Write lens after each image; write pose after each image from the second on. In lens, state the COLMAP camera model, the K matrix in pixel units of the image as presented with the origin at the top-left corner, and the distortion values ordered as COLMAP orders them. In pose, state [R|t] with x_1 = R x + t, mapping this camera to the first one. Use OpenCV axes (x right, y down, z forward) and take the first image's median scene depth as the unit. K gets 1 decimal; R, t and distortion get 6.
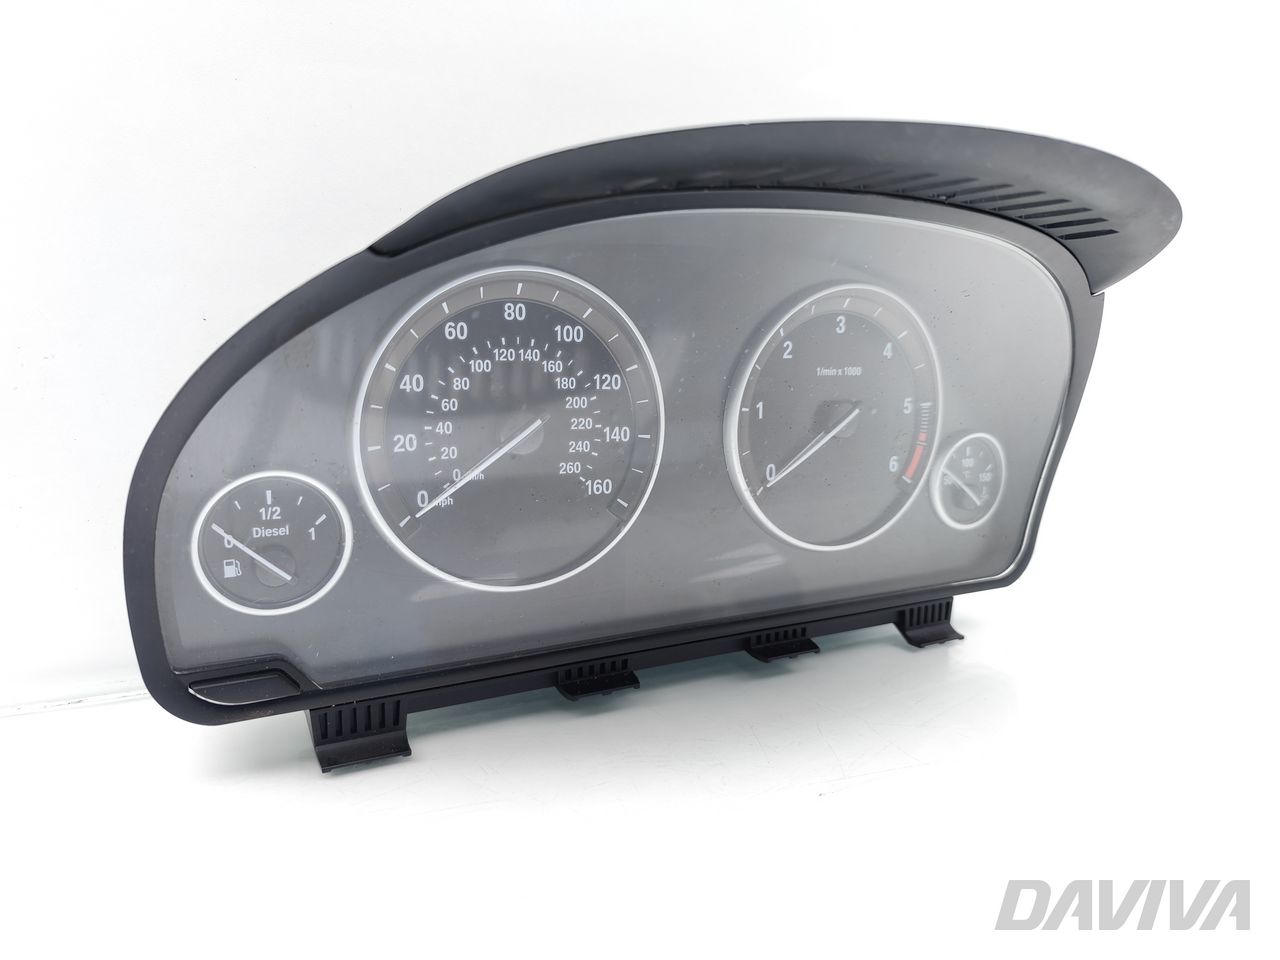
lens RADIAL K [[960.1, 0, 640.0], [0, 960.1, 480.0], [0, 0, 1]] dist [0.007758, 0.001467]
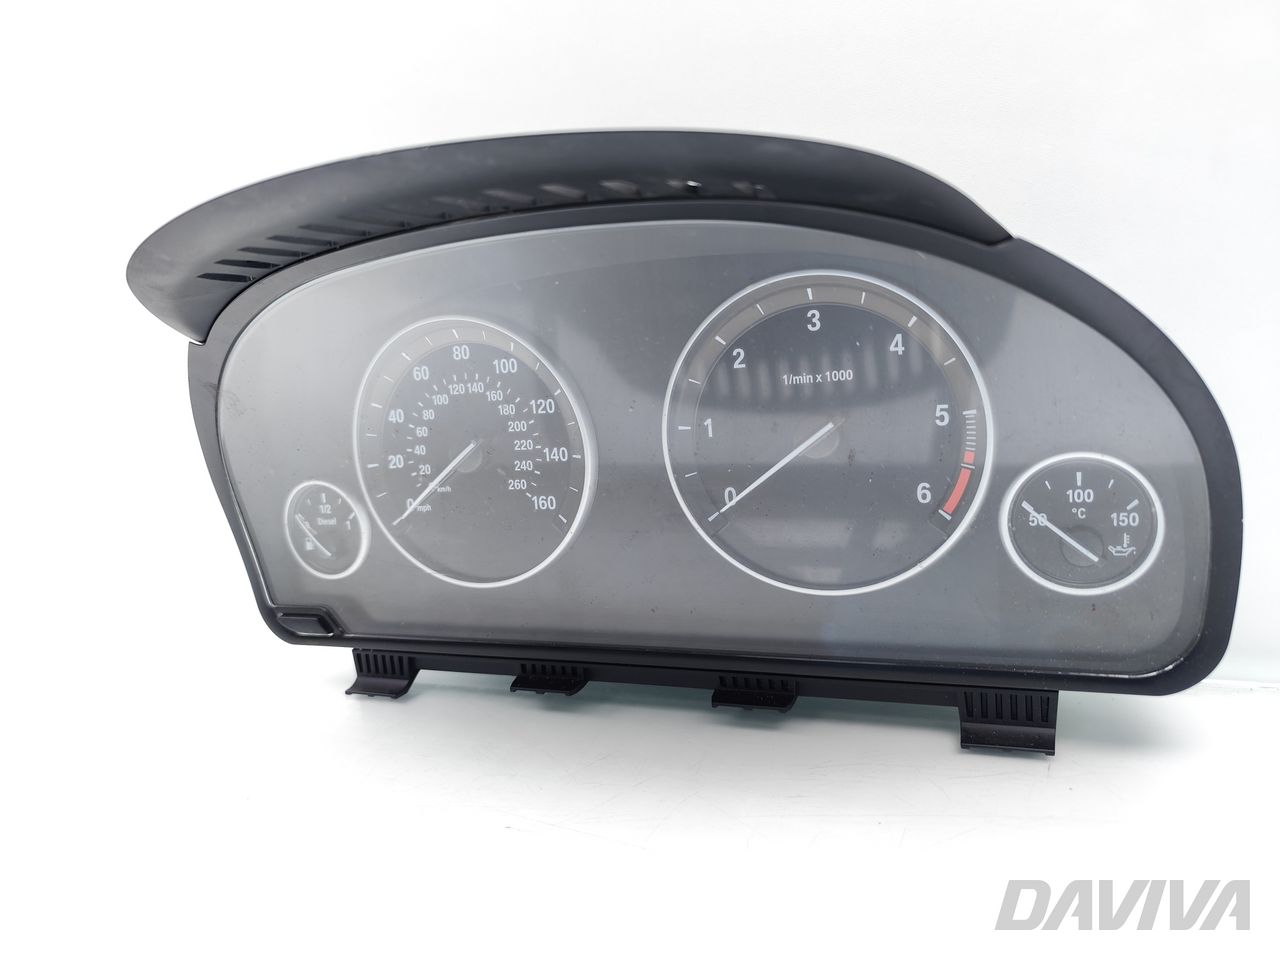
lens RADIAL K [[887.4, 0, 616.8], [0, 887.4, 460.8], [0, 0, 1]] dist [-0.000642, -0.000797]
pose [[0.586292, 0.023977, -0.809745, 0.838368], [-0.018855, 0.999695, 0.015949, -0.059258], [0.809881, 0.005917, 0.586565, 0.488434]]
